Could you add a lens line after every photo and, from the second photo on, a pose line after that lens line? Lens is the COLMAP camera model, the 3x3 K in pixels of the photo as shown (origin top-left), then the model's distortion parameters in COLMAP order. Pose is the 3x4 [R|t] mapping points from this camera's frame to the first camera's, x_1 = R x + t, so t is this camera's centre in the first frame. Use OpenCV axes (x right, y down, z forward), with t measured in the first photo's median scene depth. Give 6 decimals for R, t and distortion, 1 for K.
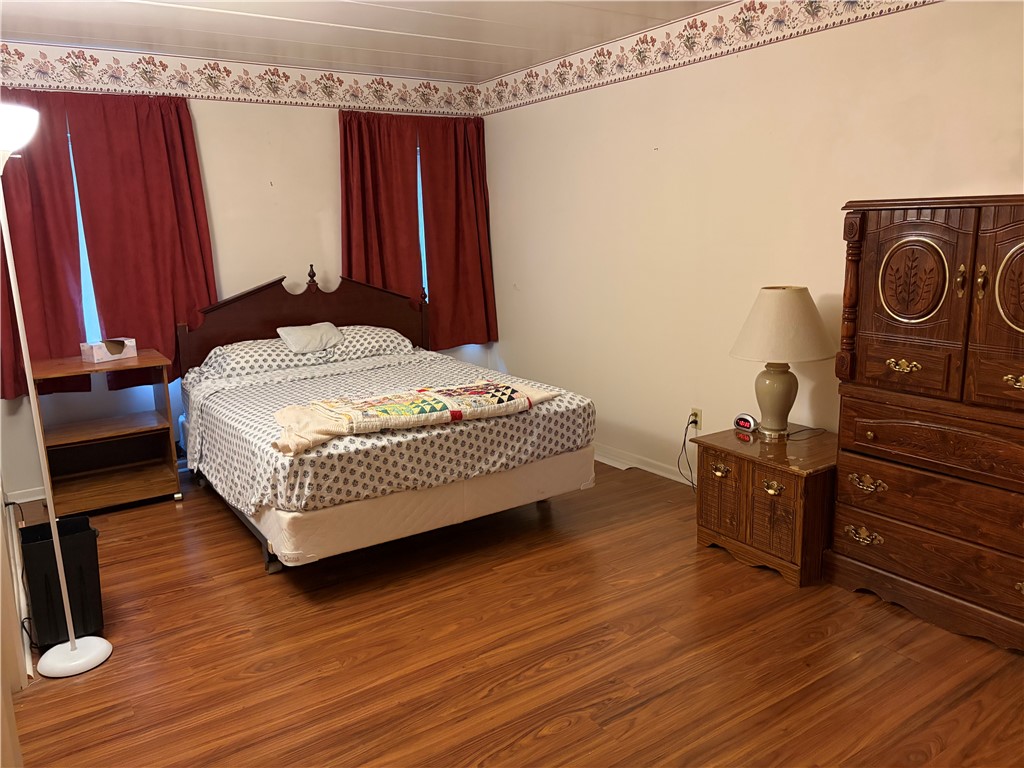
lens RADIAL K [[772.7, 0, 513.7], [0, 772.7, 377.5], [0, 0, 1]] dist [0.060593, -0.079056]
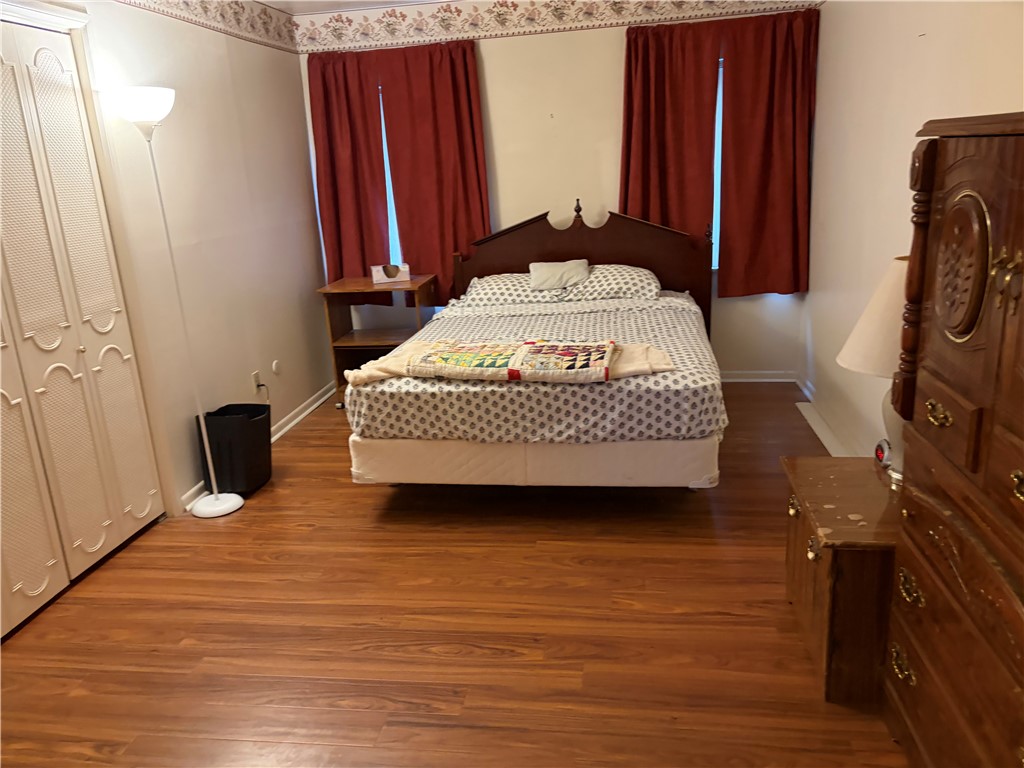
lens RADIAL K [[772.7, 0, 508.7], [0, 772.7, 391.6], [0, 0, 1]] dist [0.060593, -0.079056]
pose [[0.726512, 0.176706, -0.664045, 0.520334], [-0.094214, 0.982859, 0.158468, -0.074883], [0.680665, -0.052567, 0.730707, 0.291696]]
